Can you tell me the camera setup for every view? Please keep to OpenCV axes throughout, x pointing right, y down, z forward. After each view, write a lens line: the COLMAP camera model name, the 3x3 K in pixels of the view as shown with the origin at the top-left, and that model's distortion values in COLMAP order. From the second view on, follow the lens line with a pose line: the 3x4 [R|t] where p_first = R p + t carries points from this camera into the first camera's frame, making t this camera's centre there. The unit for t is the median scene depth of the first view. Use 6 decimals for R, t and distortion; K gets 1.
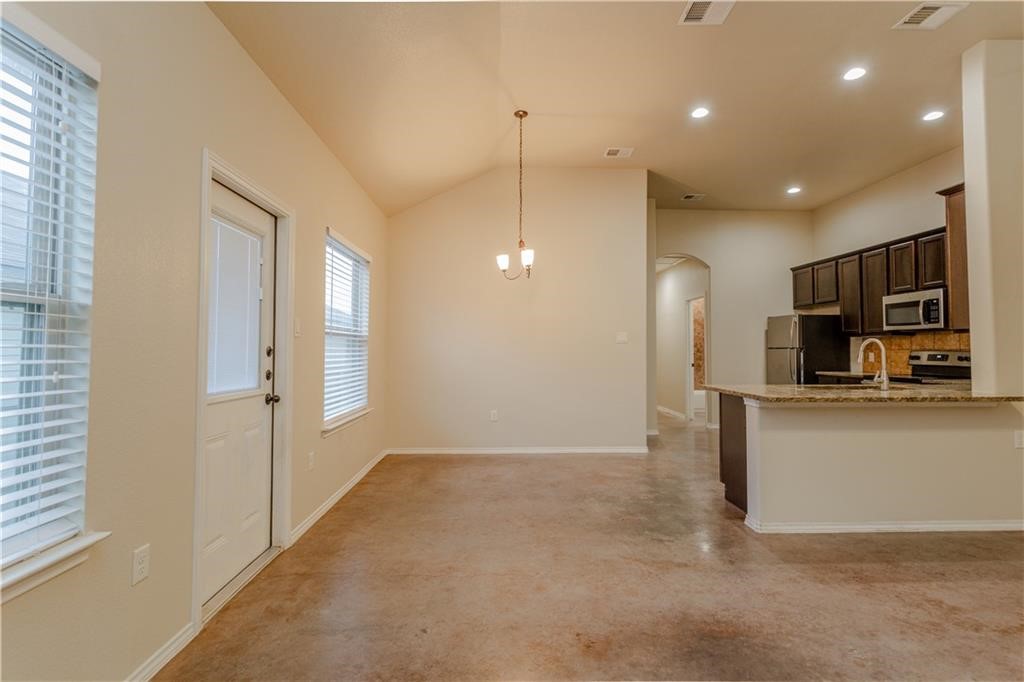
lens RADIAL K [[478.7, 0, 517.2], [0, 478.7, 336.1], [0, 0, 1]] dist [0.002862, 0.000473]
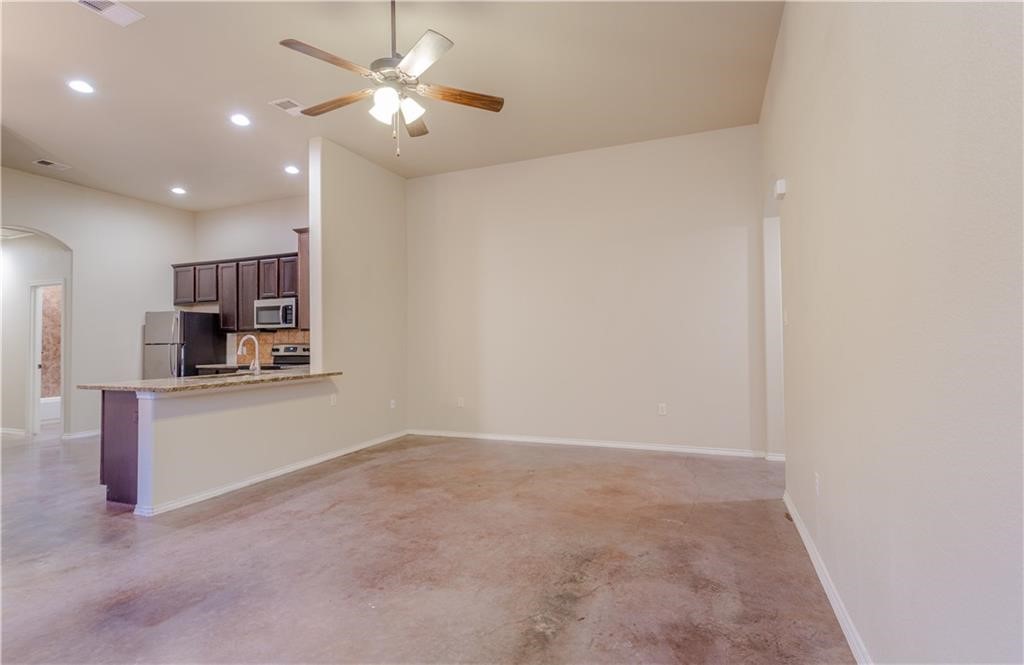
lens RADIAL K [[486.6, 0, 515.9], [0, 486.6, 323.3], [0, 0, 1]] dist [0.003807, 0.000722]
pose [[0.403346, 0.025541, 0.914691, -0.113350], [-0.010797, 0.999674, -0.023153, -0.002980], [-0.914984, -0.000537, 0.403490, -0.121618]]
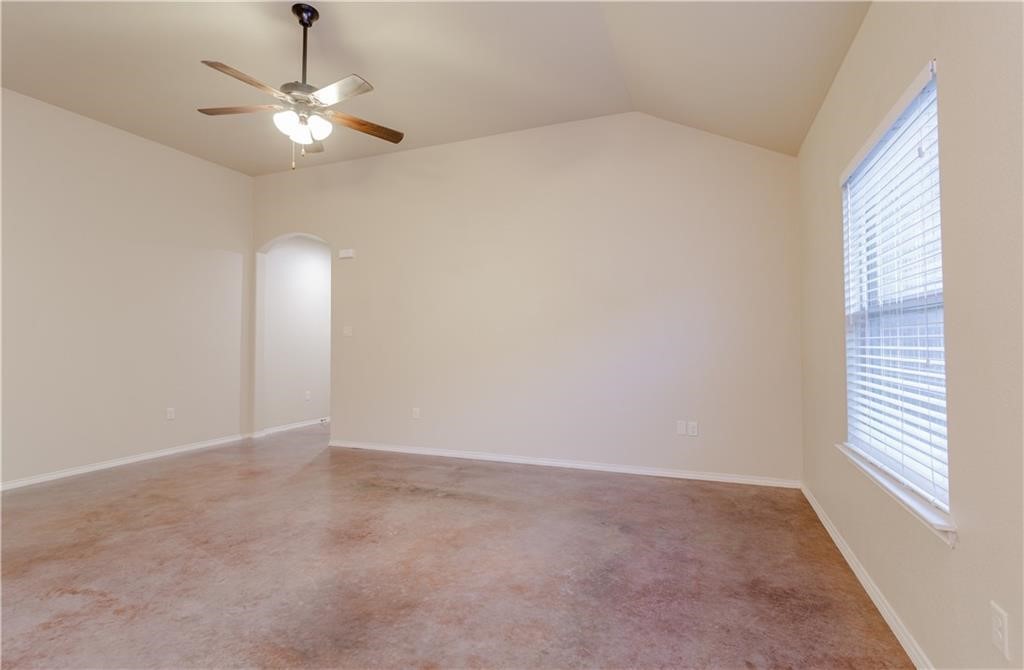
lens RADIAL K [[493.0, 0, 490.5], [0, 493.0, 333.0], [0, 0, 1]] dist [0.032328, 0.000127]
pose [[-0.895400, 0.013382, 0.445061, -0.146756], [-0.005072, 0.999177, -0.040248, 0.017507], [-0.445234, -0.038295, -0.894595, 0.710716]]
